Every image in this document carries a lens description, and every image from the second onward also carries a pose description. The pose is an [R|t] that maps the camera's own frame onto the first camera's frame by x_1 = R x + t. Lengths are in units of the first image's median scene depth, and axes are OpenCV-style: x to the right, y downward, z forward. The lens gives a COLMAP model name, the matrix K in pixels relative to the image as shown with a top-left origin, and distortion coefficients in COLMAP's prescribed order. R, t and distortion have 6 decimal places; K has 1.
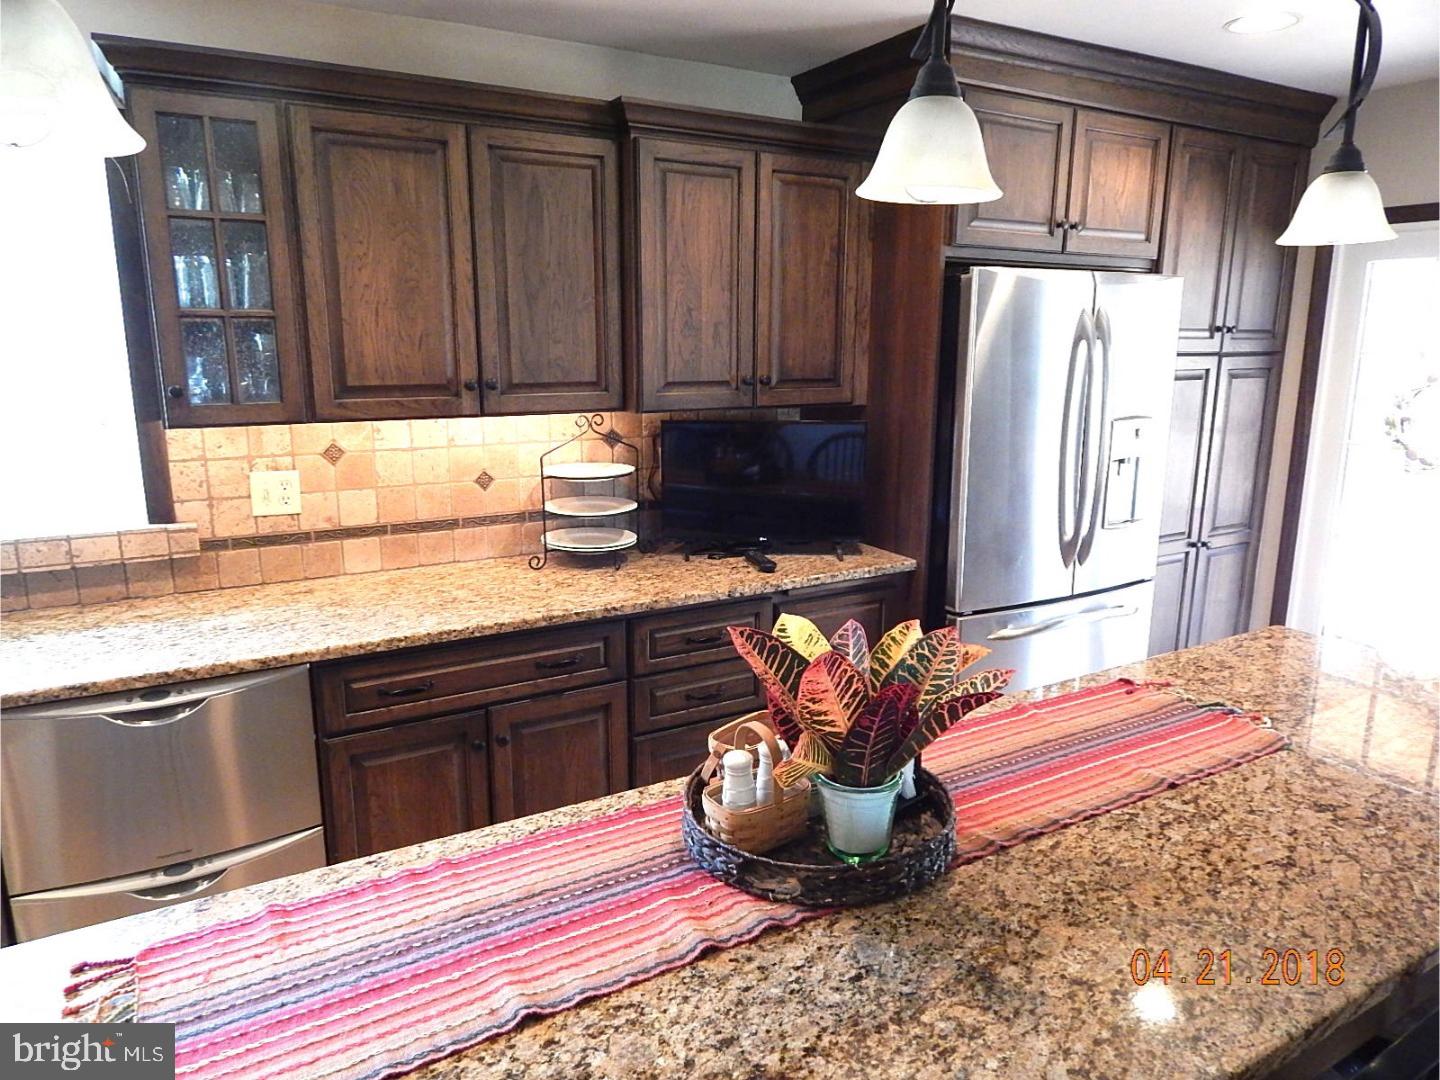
lens RADIAL K [[960.6, 0, 719.4], [0, 960.6, 540.8], [0, 0, 1]] dist [0.004703, -0.001125]
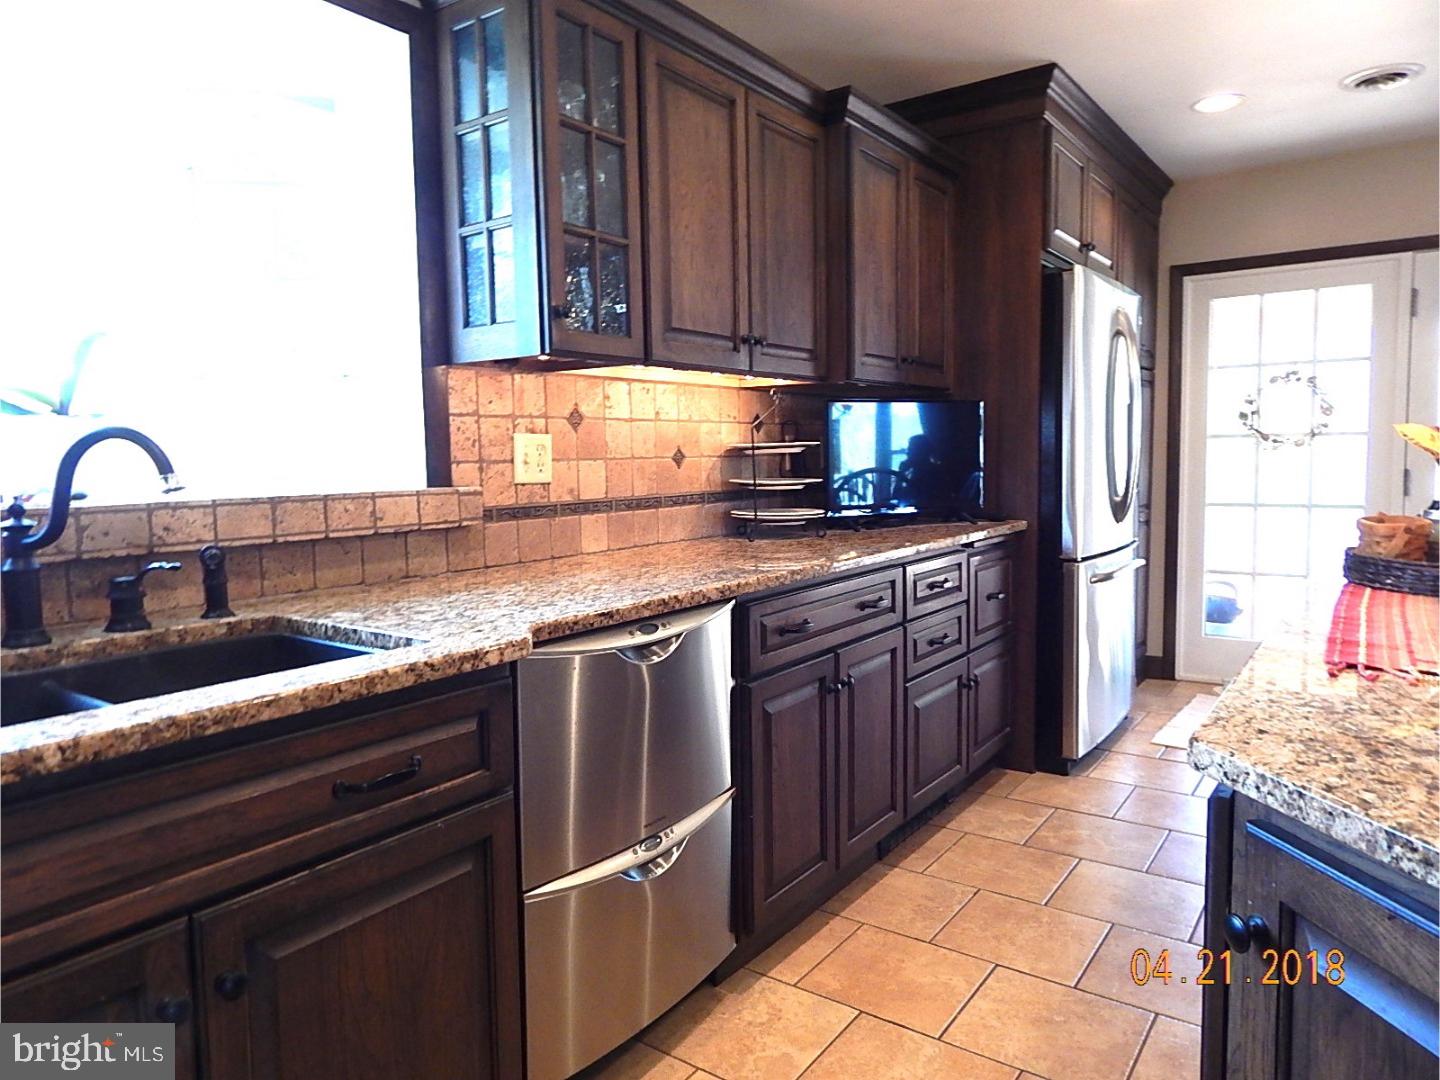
lens RADIAL K [[960.6, 0, 719.8], [0, 960.6, 534.9], [0, 0, 1]] dist [0.004703, -0.001125]
pose [[0.910566, -0.056305, 0.409511, -0.697526], [0.110123, 0.987920, -0.109031, 0.141846], [-0.398425, 0.144377, 0.905766, 0.137298]]
